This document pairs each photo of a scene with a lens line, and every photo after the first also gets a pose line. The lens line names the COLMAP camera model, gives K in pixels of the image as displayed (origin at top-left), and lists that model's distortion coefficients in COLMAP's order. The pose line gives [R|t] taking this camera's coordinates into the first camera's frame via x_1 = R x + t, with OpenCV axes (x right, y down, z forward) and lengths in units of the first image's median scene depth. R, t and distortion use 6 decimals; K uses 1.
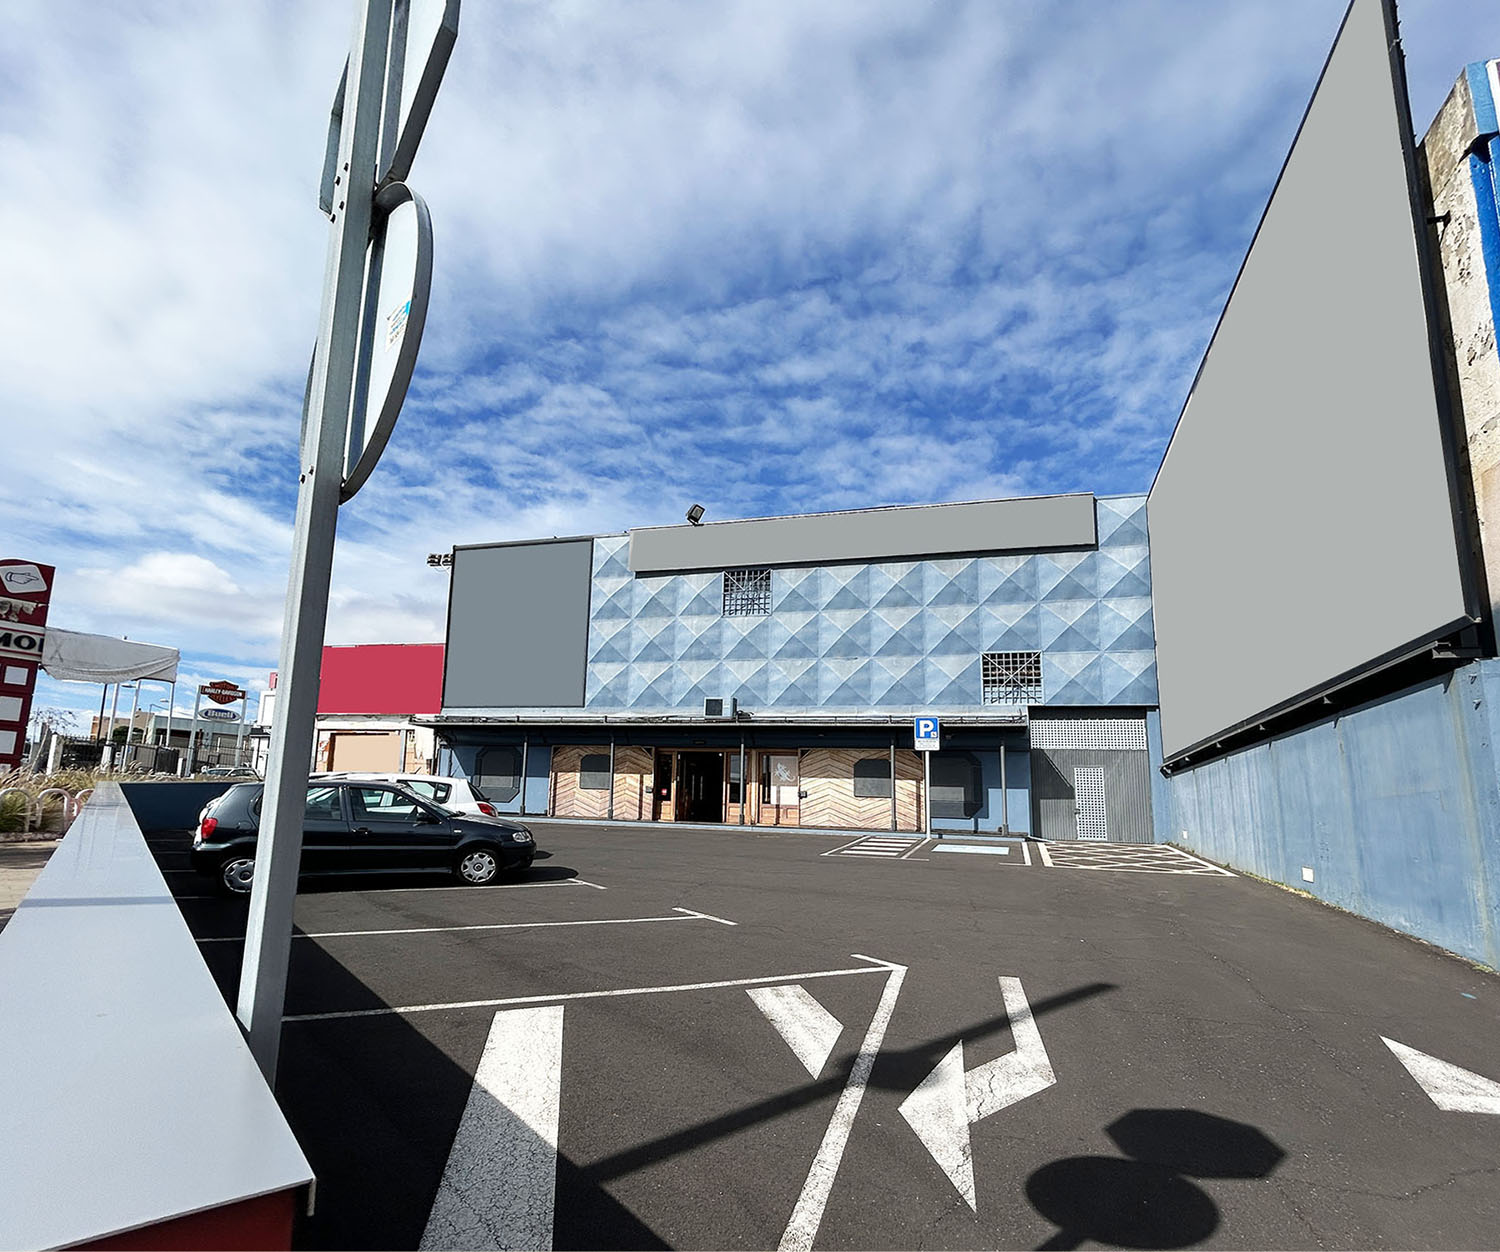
lens RADIAL K [[710.4, 0, 707.2], [0, 710.4, 731.0], [0, 0, 1]] dist [0.002190, 0.000275]
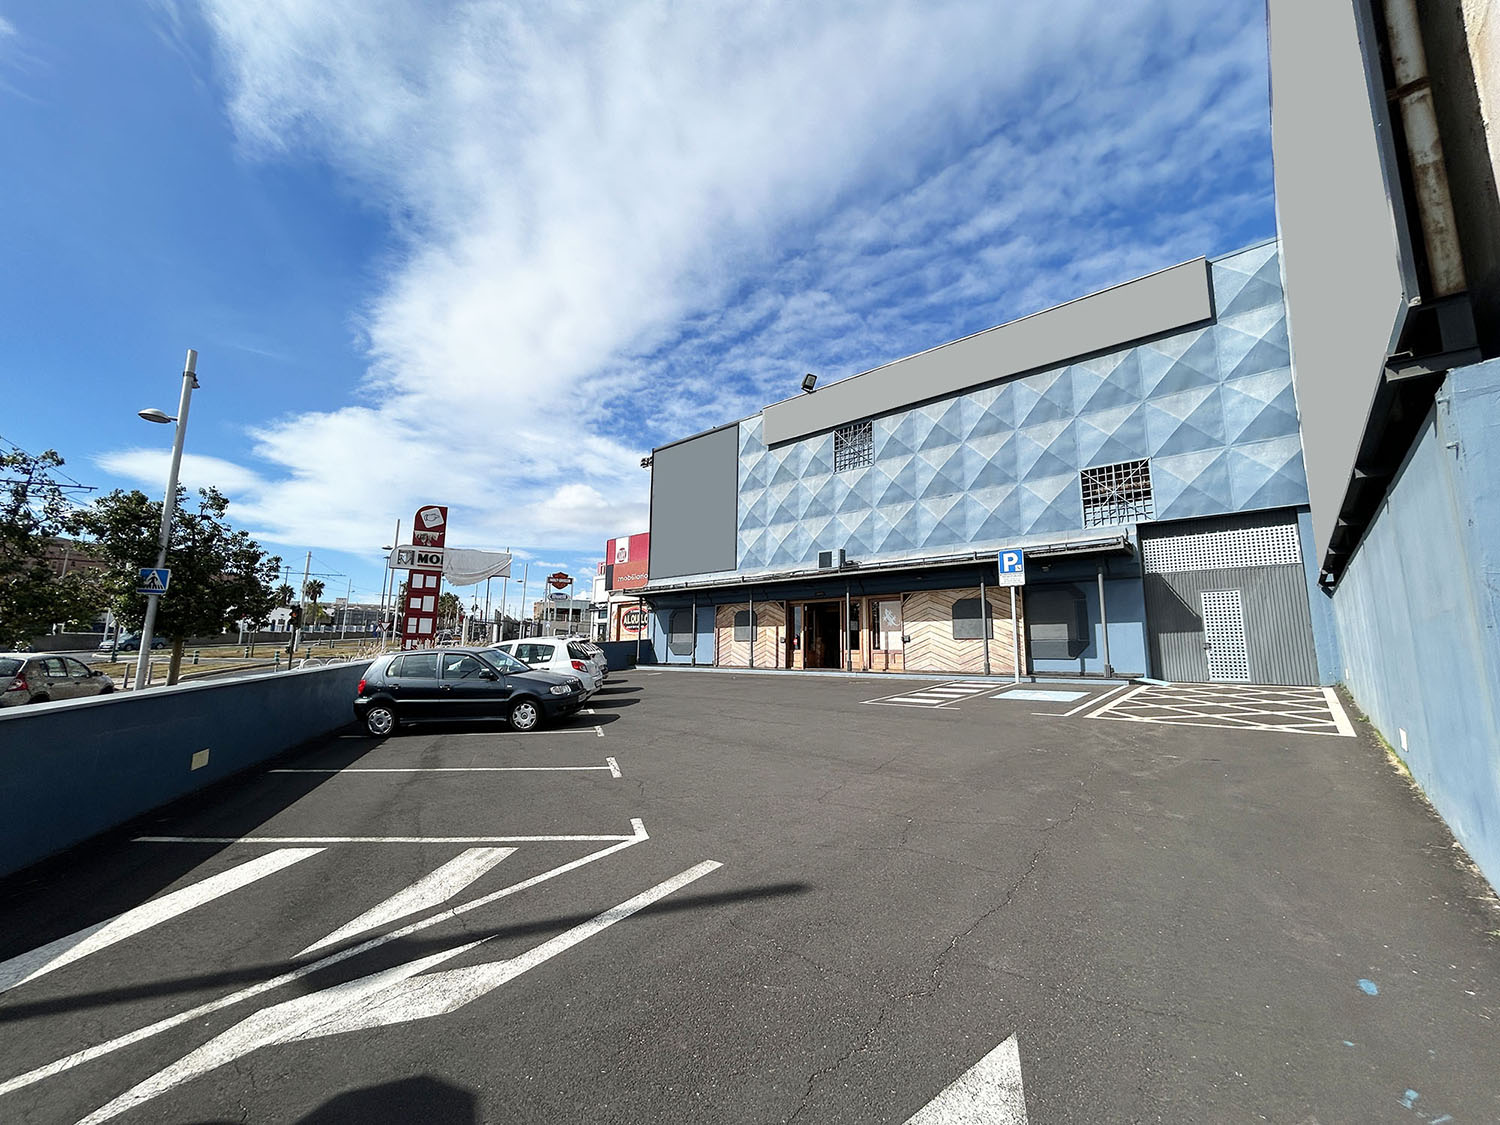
lens RADIAL K [[613.2, 0, 761.1], [0, 613.2, 565.0], [0, 0, 1]] dist [0.001120, 0.001317]
pose [[0.908405, -0.093117, -0.407590, 0.265157], [0.079271, 0.995559, -0.050771, 0.011868], [0.410508, 0.013811, 0.911752, 0.116035]]
